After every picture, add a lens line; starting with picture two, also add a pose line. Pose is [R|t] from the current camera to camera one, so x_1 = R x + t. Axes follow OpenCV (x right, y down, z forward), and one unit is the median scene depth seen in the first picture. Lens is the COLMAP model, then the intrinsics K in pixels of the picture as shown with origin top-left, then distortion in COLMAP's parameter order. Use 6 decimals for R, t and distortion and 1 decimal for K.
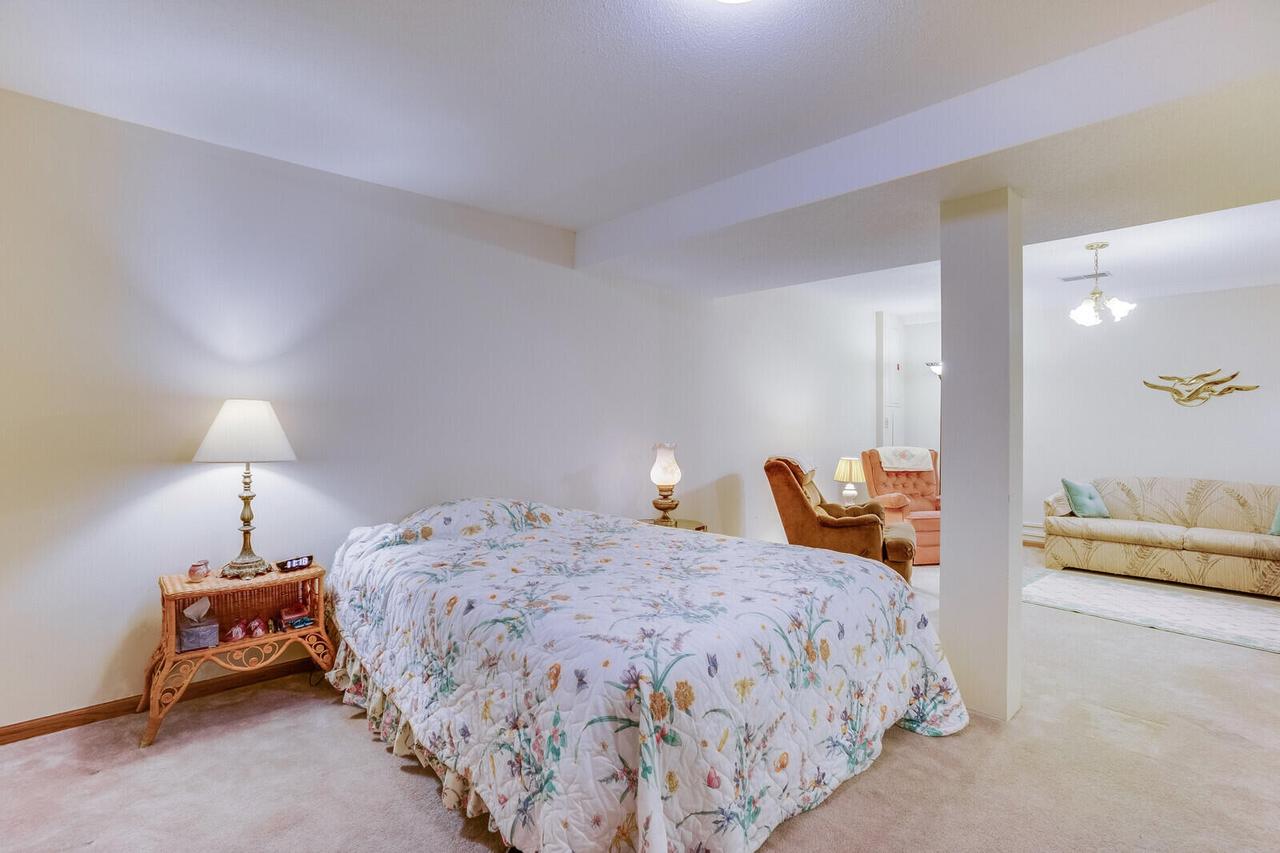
lens RADIAL K [[622.0, 0, 640.1], [0, 622.0, 410.4], [0, 0, 1]] dist [-0.063203, 0.031713]
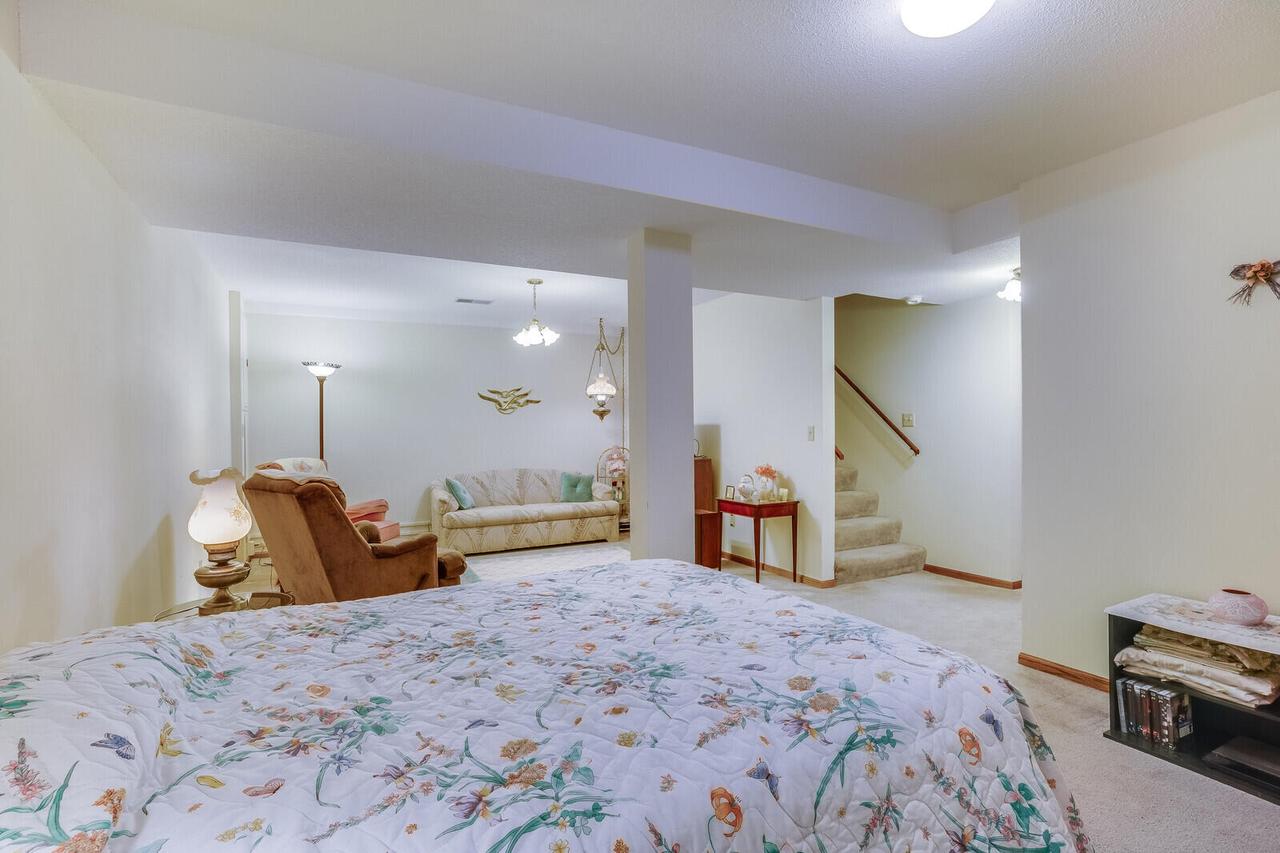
lens RADIAL K [[618.4, 0, 635.4], [0, 618.4, 430.7], [0, 0, 1]] dist [-0.029768, 0.000627]
pose [[0.259191, -0.015126, 0.965708, -0.346468], [-0.006724, 0.999825, 0.017465, 0.003861], [-0.965803, -0.011020, 0.259044, 0.416088]]
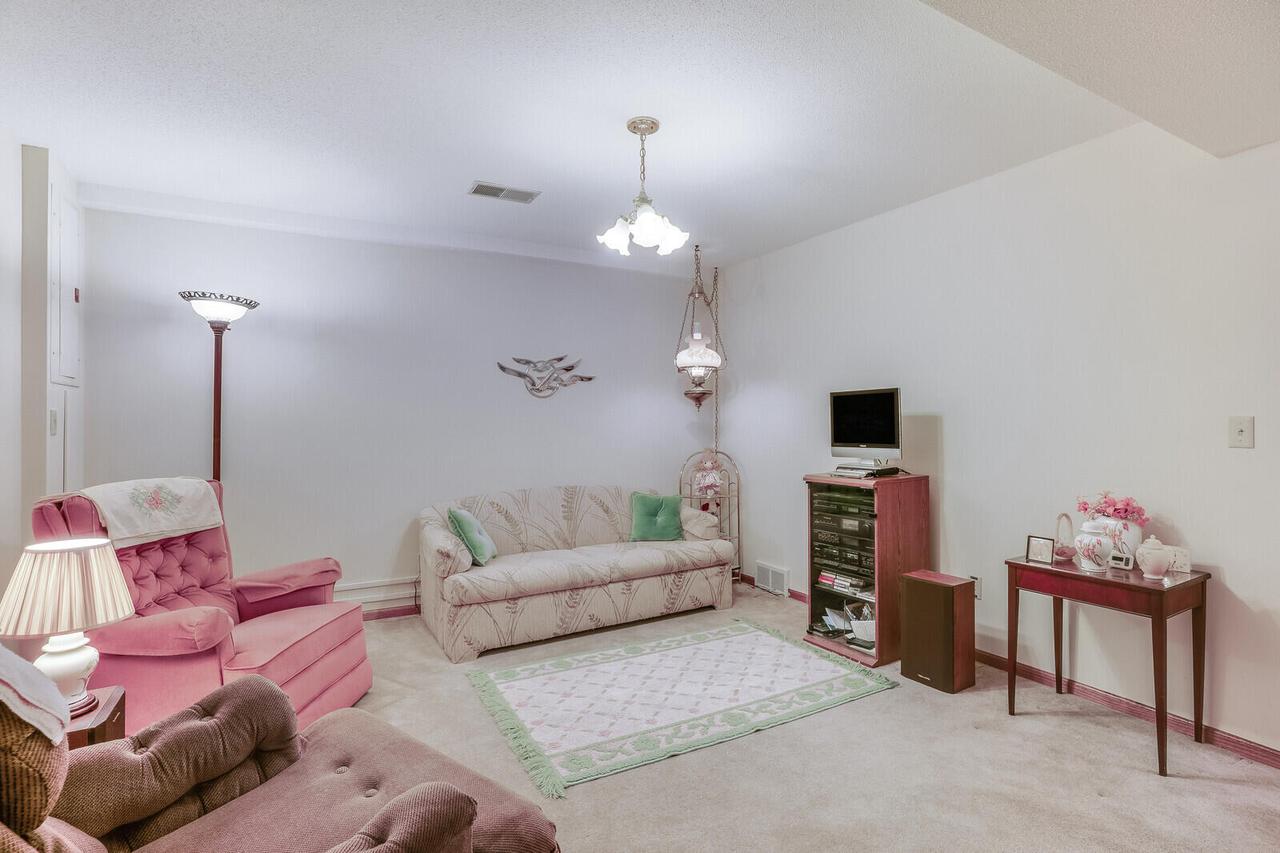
lens RADIAL K [[622.0, 0, 640.1], [0, 622.0, 410.4], [0, 0, 1]] dist [-0.063203, 0.031713]
pose [[0.224097, 0.006504, 0.974545, 0.132976], [-0.010761, 0.999933, -0.004199, 0.013390], [-0.974508, -0.009546, 0.224152, 0.747542]]
